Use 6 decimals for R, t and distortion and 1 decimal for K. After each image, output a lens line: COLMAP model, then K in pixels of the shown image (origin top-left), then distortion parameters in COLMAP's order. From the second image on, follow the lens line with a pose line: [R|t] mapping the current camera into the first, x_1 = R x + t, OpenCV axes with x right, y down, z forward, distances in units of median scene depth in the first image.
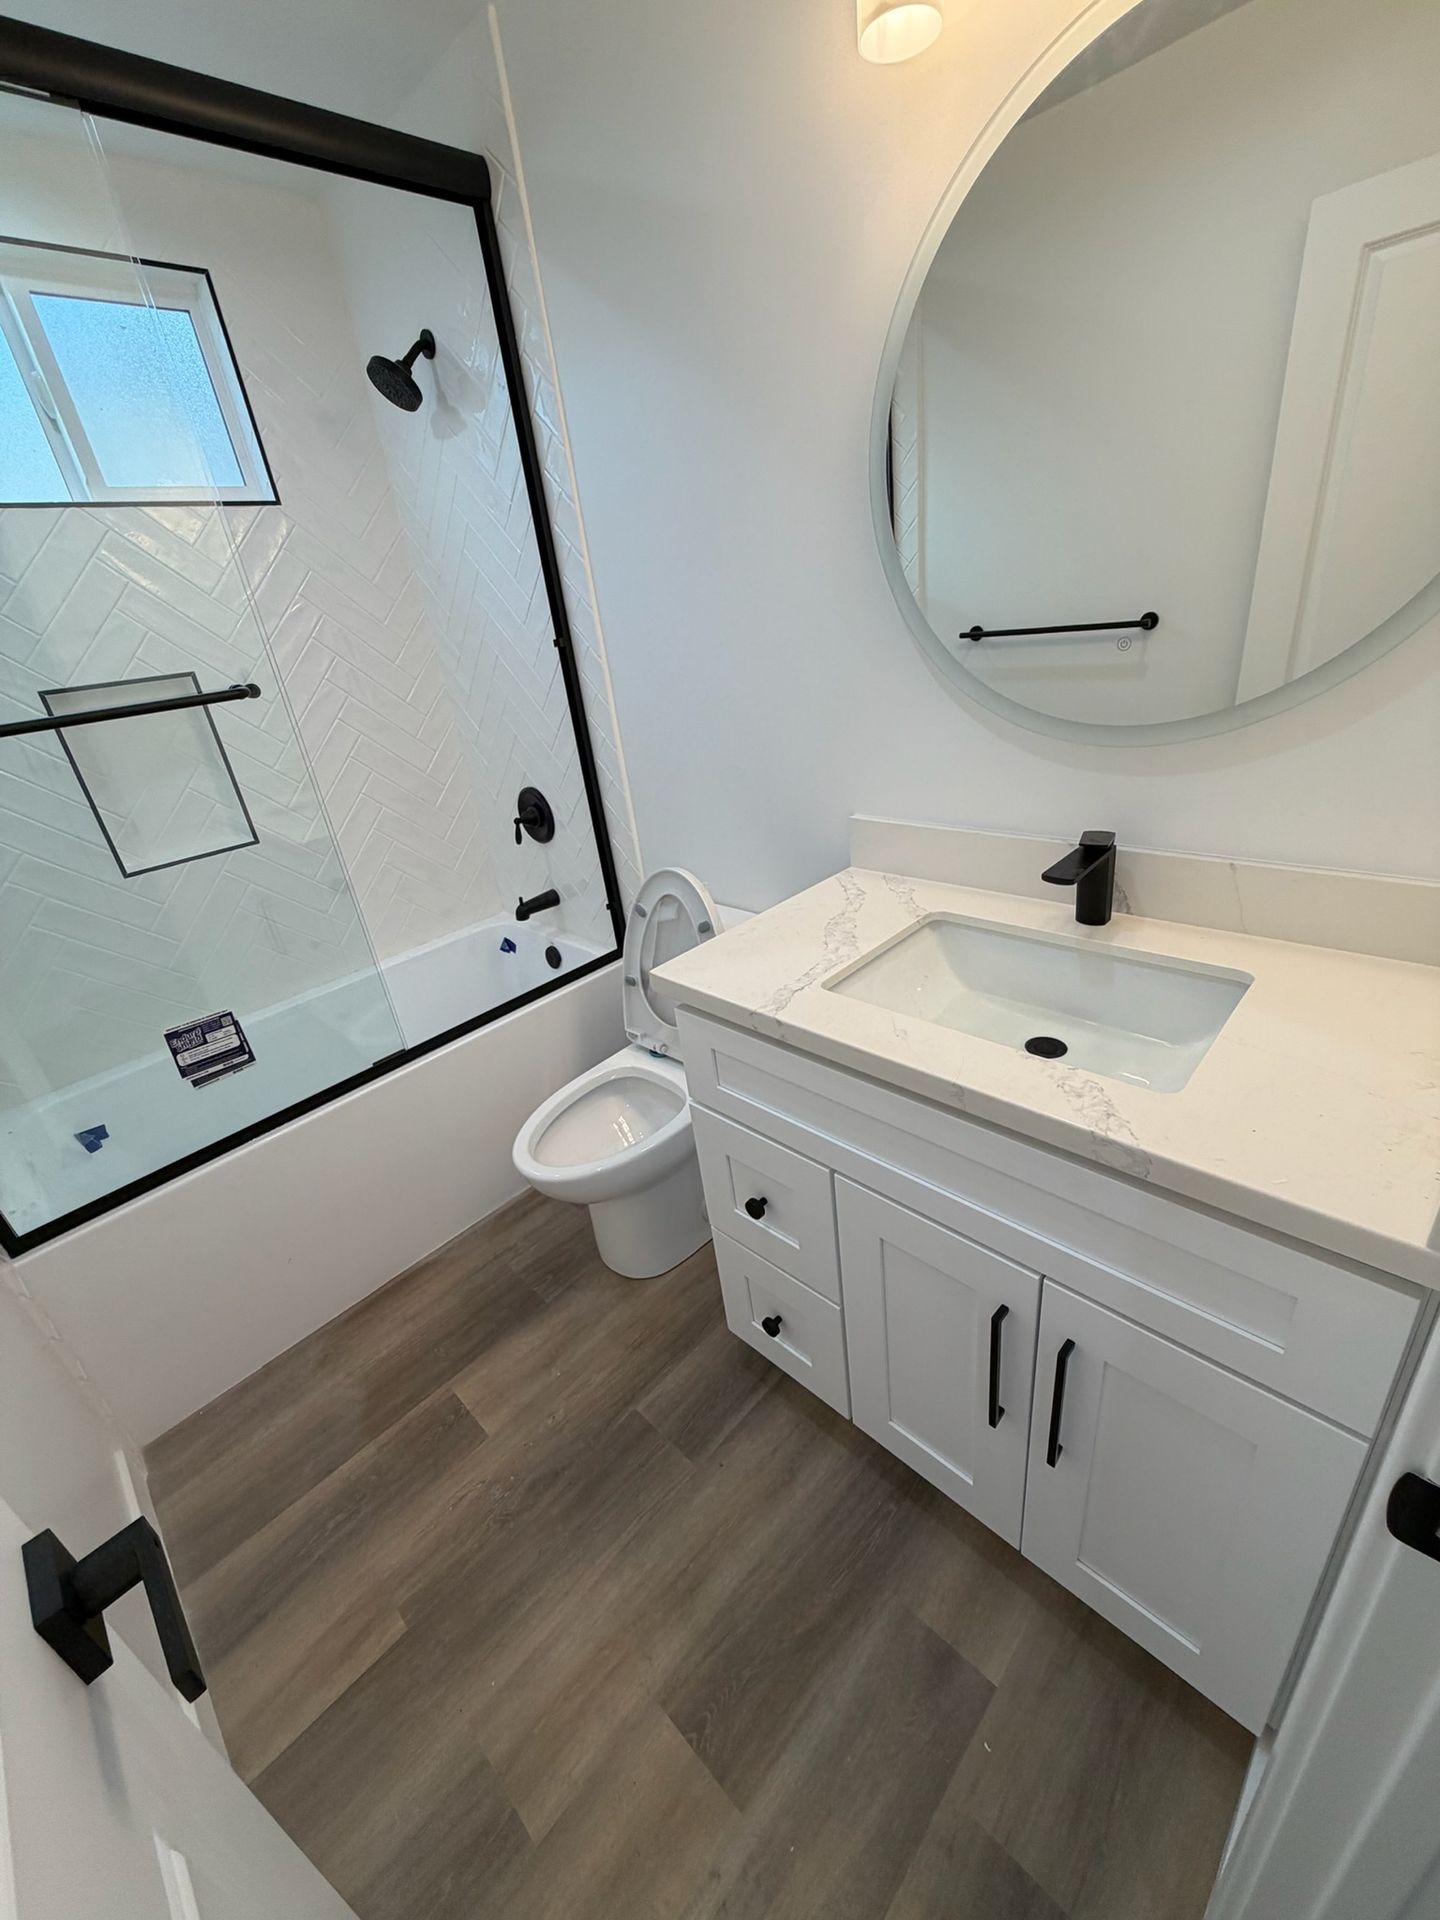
lens RADIAL K [[769.6, 0, 717.7], [0, 769.6, 954.7], [0, 0, 1]] dist [0.002754, -0.000242]
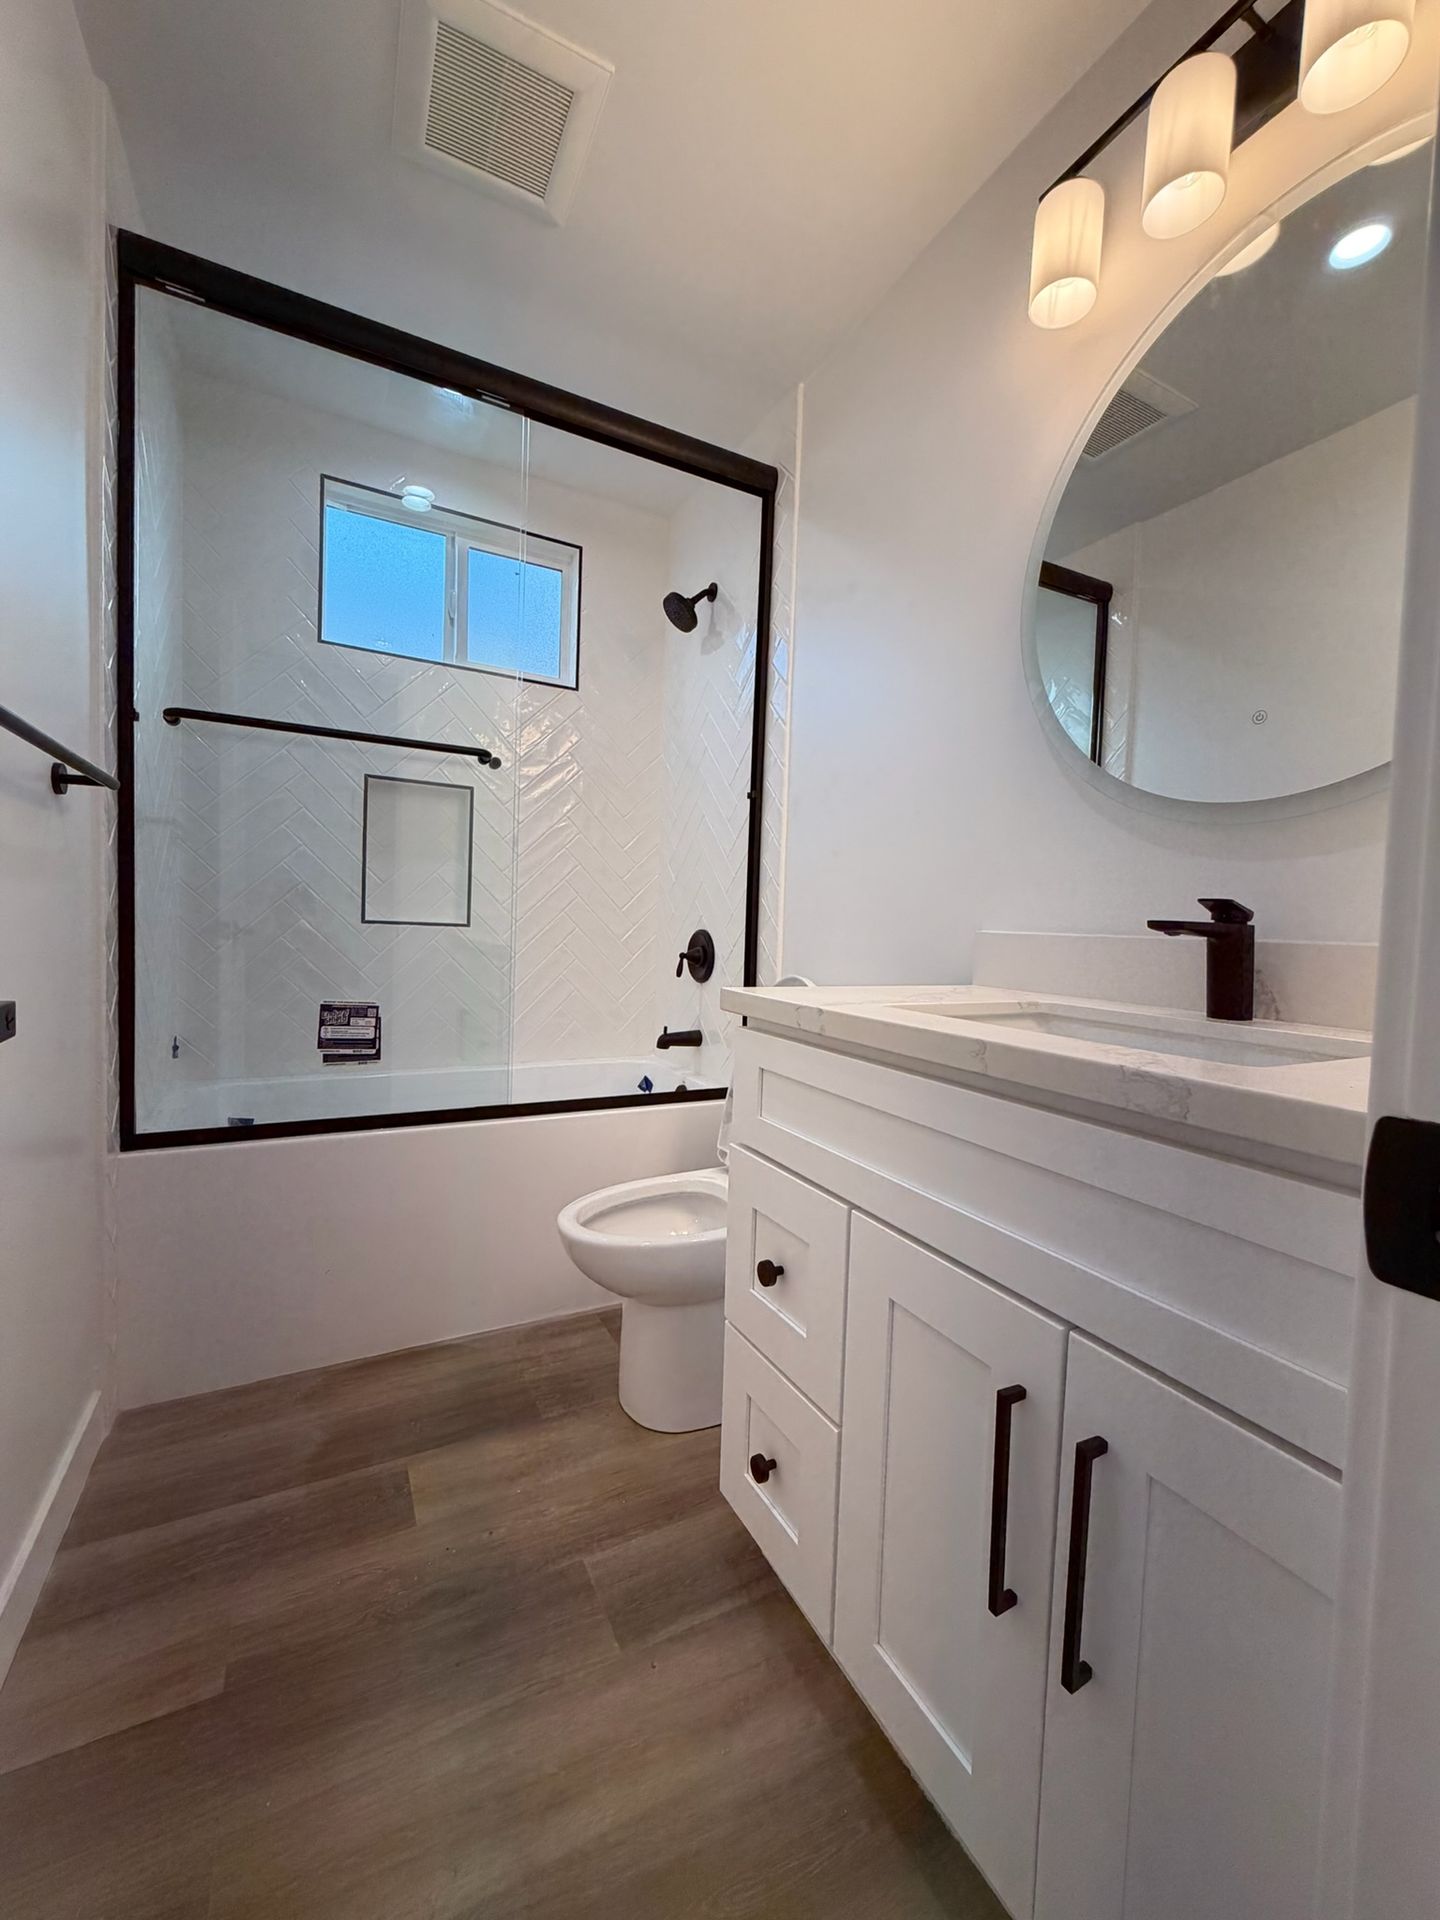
lens RADIAL K [[764.4, 0, 718.6], [0, 764.4, 954.6], [0, 0, 1]] dist [0.001046, -0.000638]
pose [[0.940669, 0.169036, -0.294226, 0.161359], [-0.266109, 0.905491, -0.330563, 0.262426], [0.210542, 0.389246, 0.896749, 0.082947]]
